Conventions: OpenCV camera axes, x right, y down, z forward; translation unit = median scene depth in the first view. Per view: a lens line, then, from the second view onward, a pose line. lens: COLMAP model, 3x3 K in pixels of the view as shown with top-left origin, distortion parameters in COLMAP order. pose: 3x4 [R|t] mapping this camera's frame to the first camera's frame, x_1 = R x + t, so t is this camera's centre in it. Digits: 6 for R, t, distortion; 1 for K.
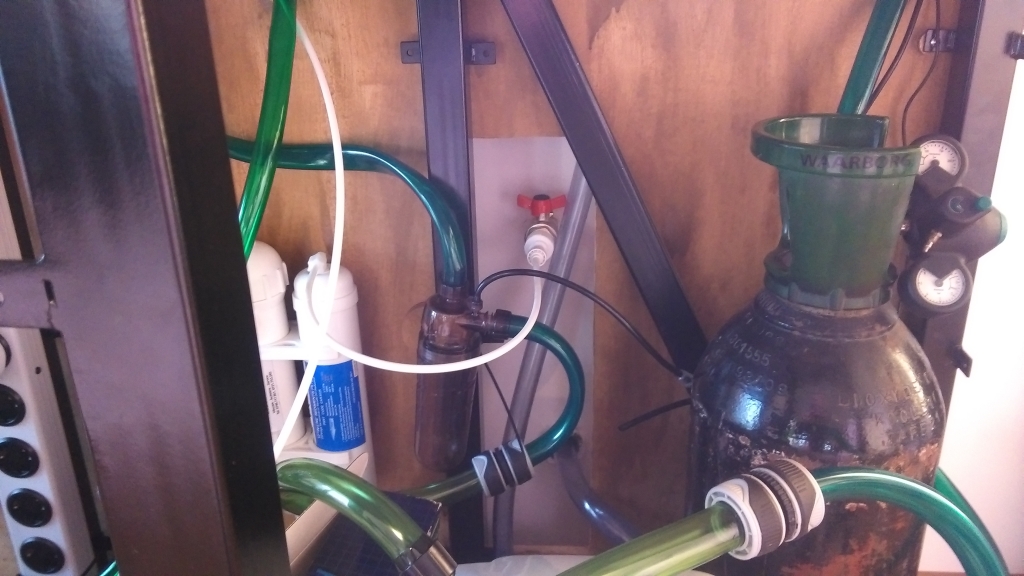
lens RADIAL K [[821.9, 0, 513.0], [0, 821.9, 287.3], [0, 0, 1]] dist [0.091208, -0.153658]
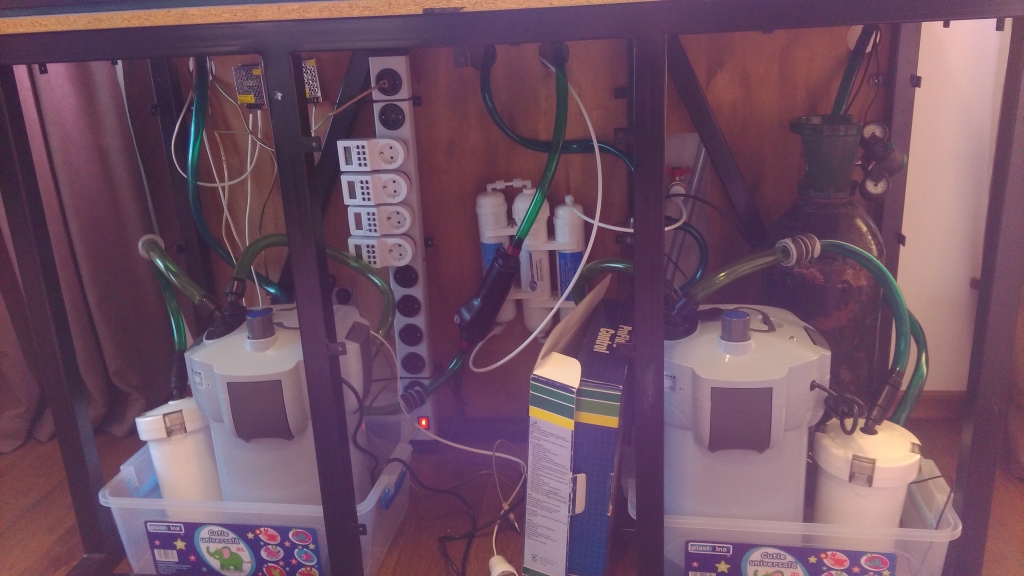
lens RADIAL K [[821.9, 0, 507.8], [0, 821.9, 295.1], [0, 0, 1]] dist [0.091208, -0.153658]
pose [[0.998543, -0.014327, -0.052027, -0.337762], [0.011073, 0.997995, -0.062313, 0.384970], [0.052815, 0.061646, 0.996700, -1.166592]]
